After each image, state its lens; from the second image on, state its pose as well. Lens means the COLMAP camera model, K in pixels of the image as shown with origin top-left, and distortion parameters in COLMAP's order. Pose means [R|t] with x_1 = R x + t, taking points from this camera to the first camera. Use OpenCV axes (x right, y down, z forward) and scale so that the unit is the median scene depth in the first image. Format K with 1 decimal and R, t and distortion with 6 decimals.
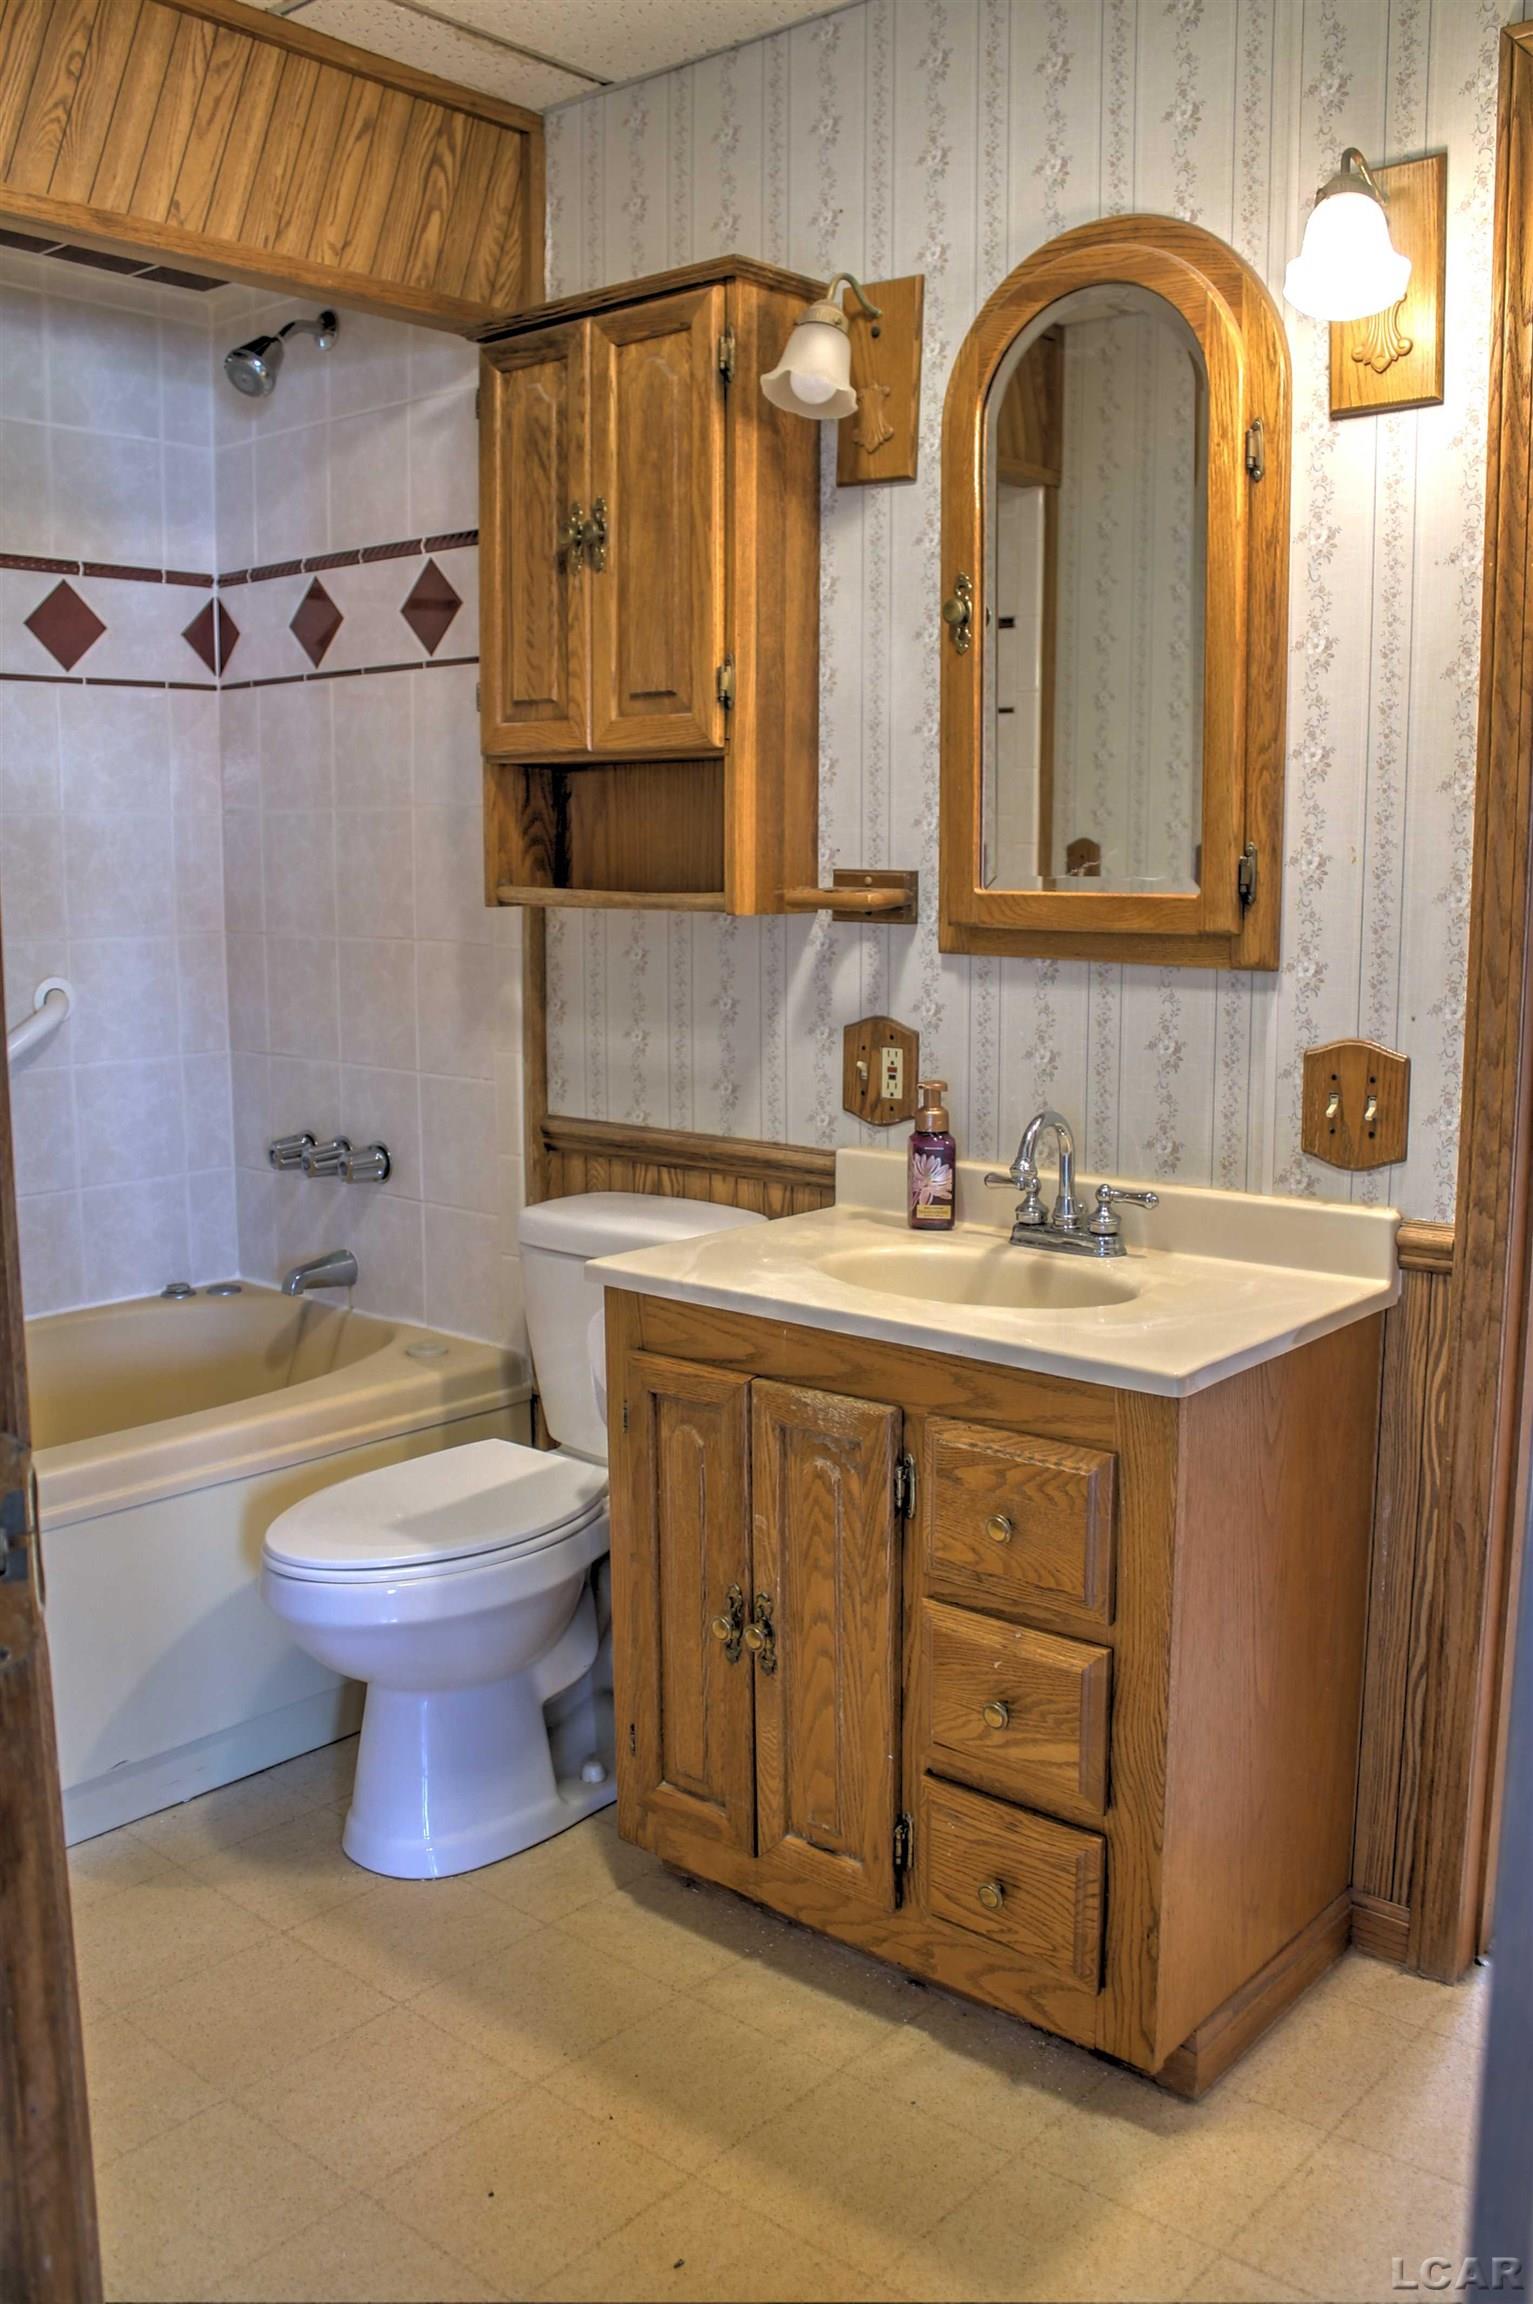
lens RADIAL K [[1952.7, 0, 767.6], [0, 1952.7, 1149.1], [0, 0, 1]] dist [-0.053536, -0.001521]
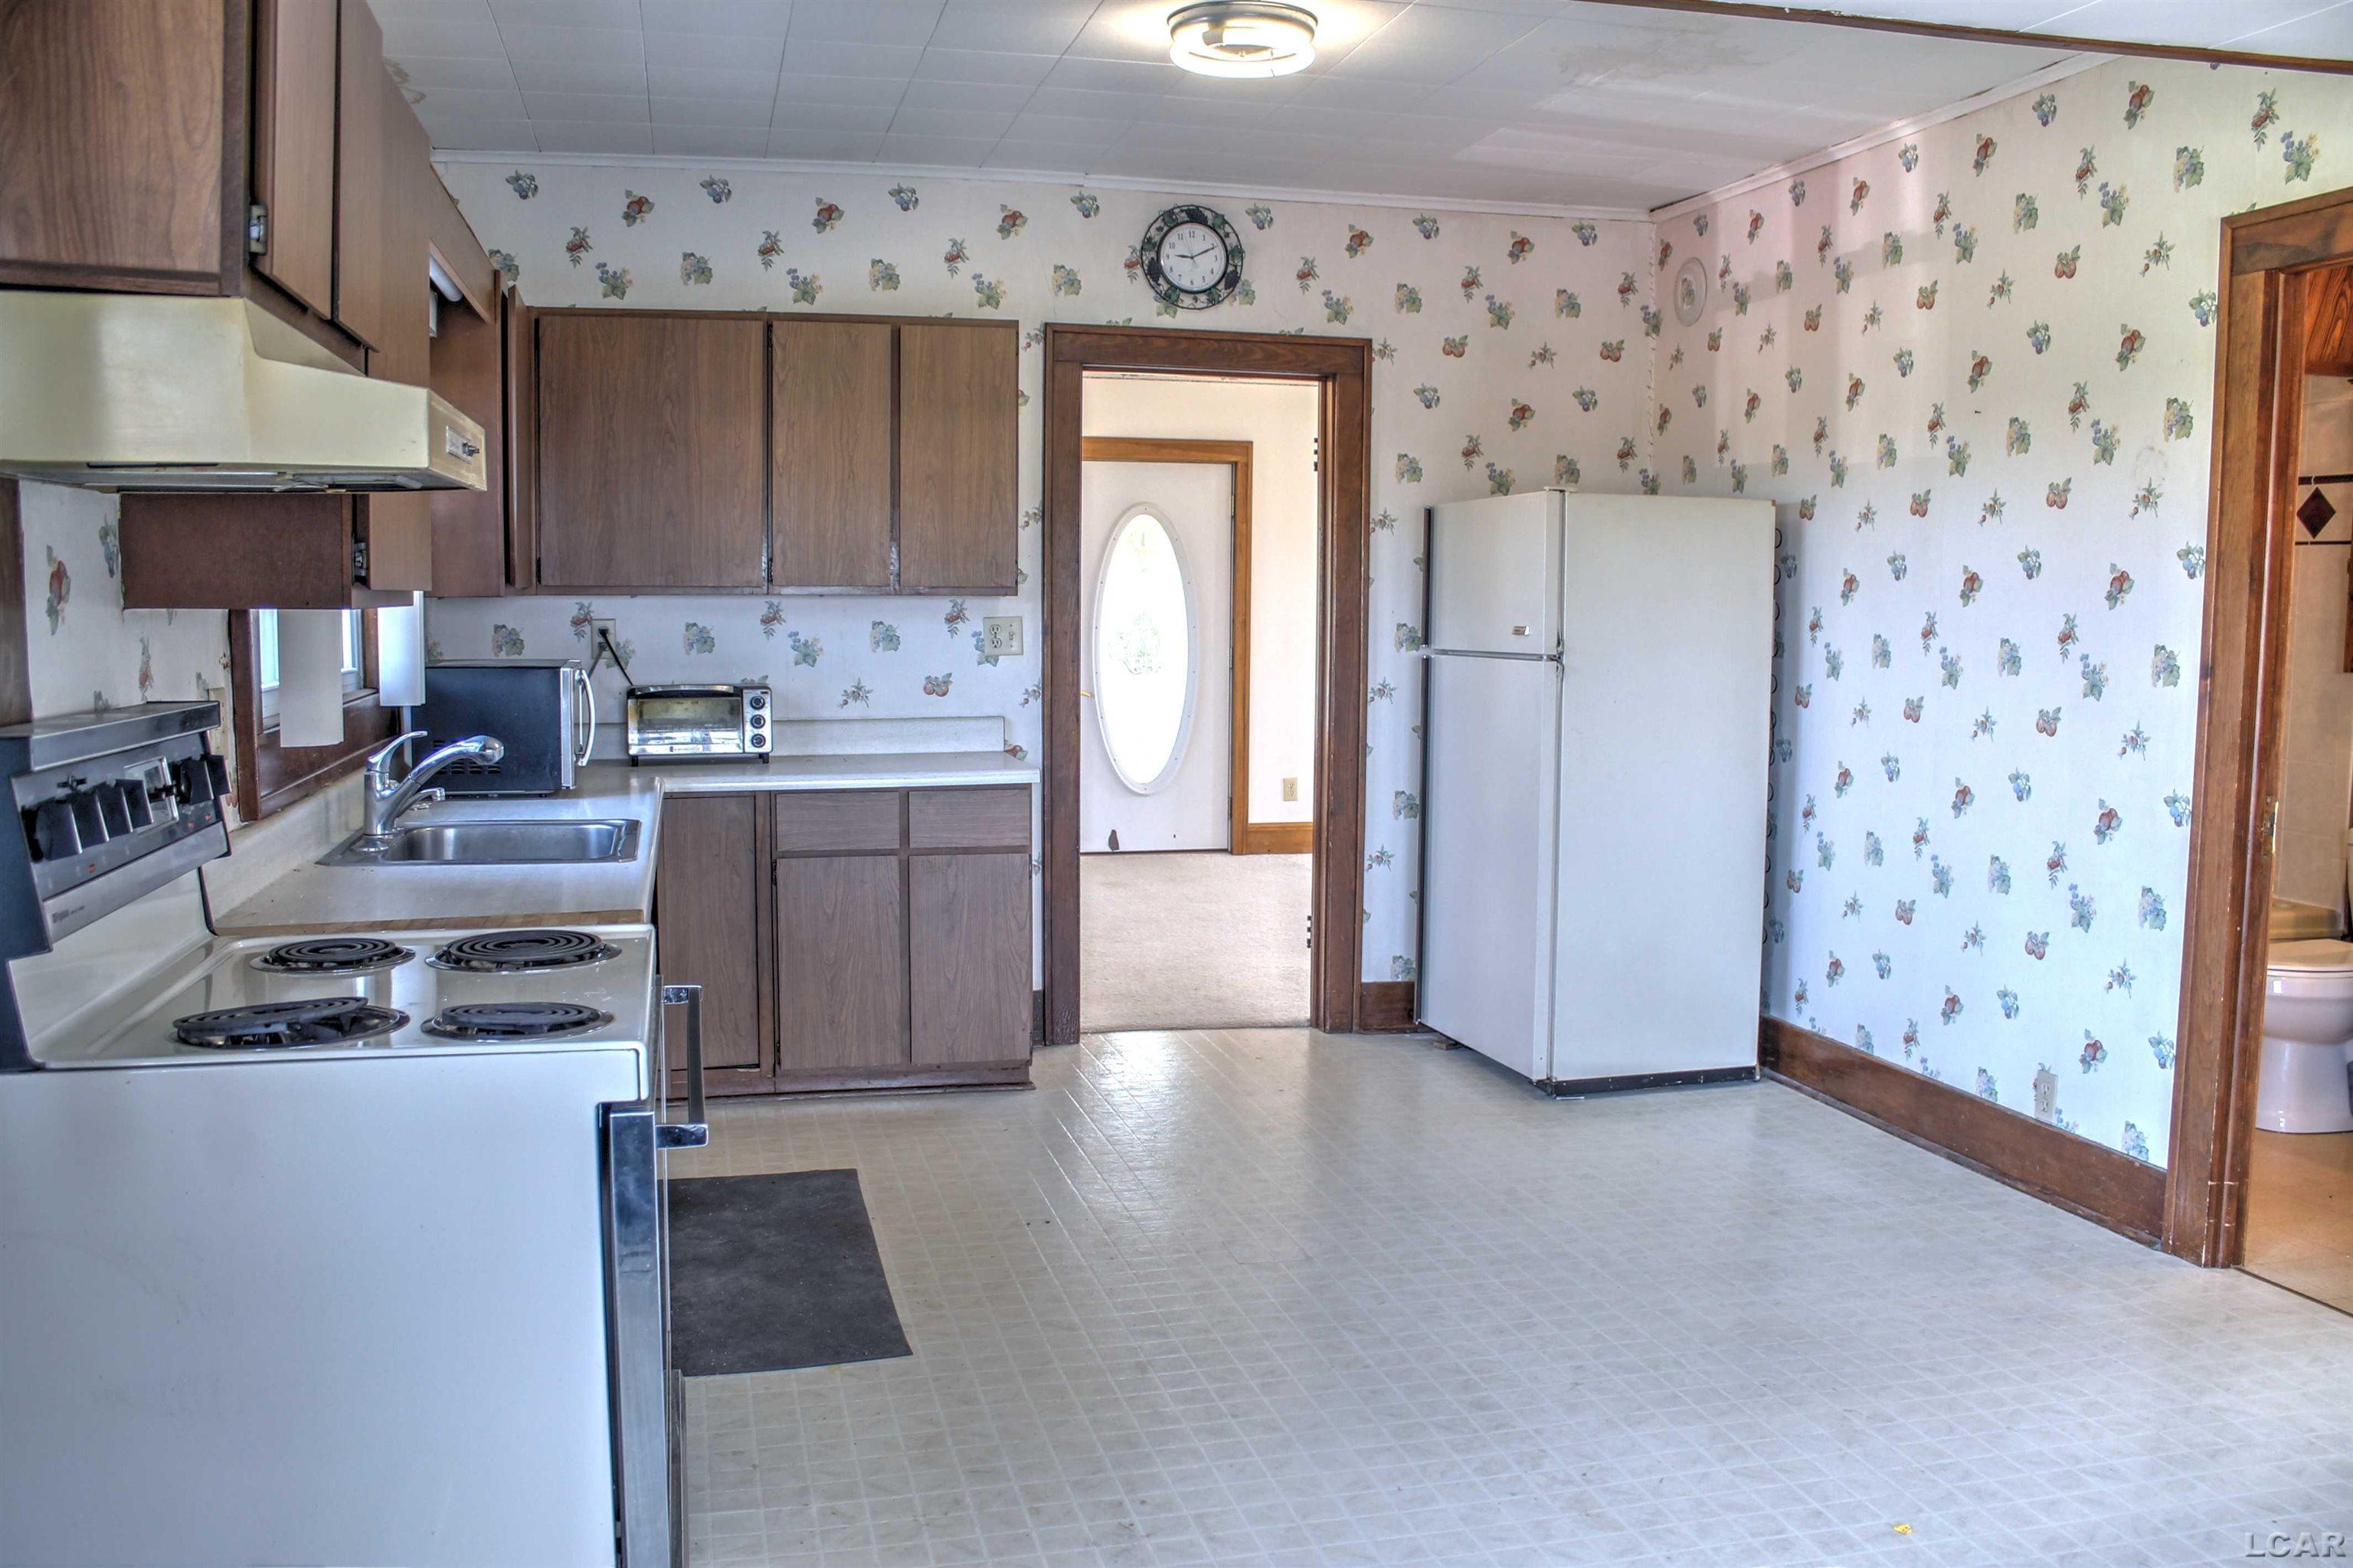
lens RADIAL K [[1994.3, 0, 1177.4], [0, 1994.3, 791.7], [0, 0, 1]] dist [-0.053536, -0.001521]
pose [[0.815969, 0.070044, -0.573836, 0.033444], [-0.108357, 0.993571, -0.032800, 0.178085], [0.567850, 0.088943, 0.818313, -1.203836]]
